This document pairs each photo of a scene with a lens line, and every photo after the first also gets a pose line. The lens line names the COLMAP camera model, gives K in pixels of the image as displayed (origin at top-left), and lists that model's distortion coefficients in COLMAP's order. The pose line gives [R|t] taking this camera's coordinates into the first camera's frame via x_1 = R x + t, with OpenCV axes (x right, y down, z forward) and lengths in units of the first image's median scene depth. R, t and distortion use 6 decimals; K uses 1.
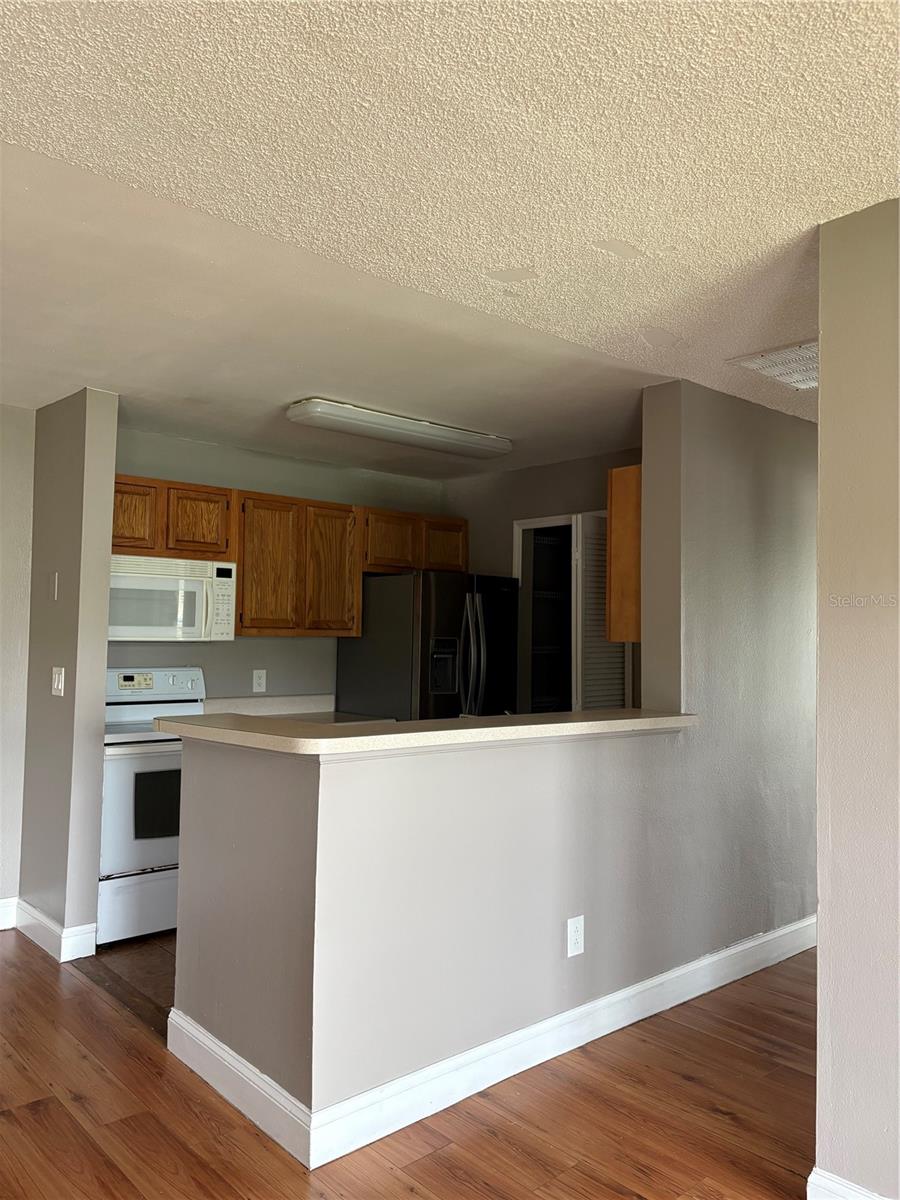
lens RADIAL K [[916.9, 0, 451.9], [0, 916.9, 600.1], [0, 0, 1]] dist [0.005151, -0.000490]
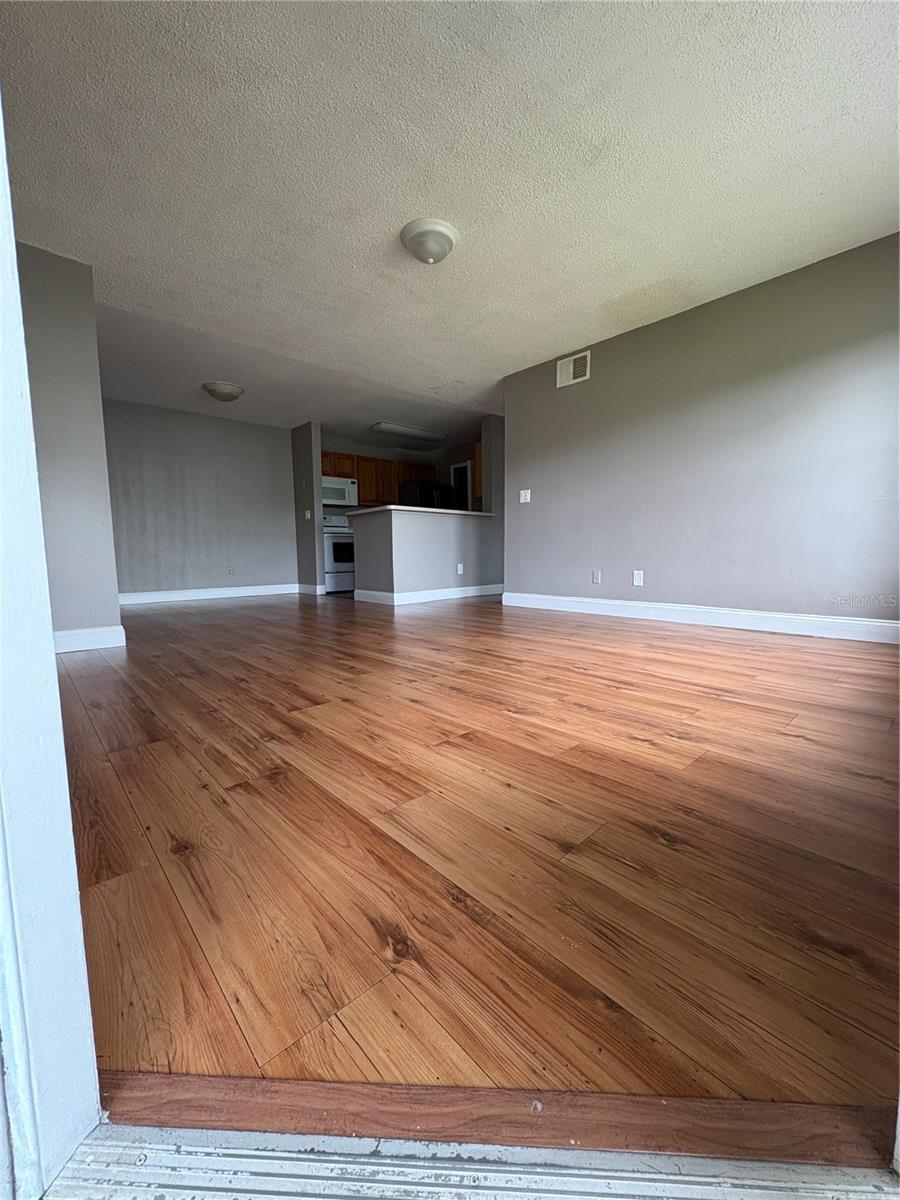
lens RADIAL K [[480.6, 0, 450.2], [0, 480.6, 600.4], [0, 0, 1]] dist [-0.004577, -0.000278]
pose [[0.999399, -0.033149, 0.010108, 0.050945], [0.031355, 0.989129, 0.143671, 0.155254], [-0.014761, -0.143268, 0.989574, -0.727626]]
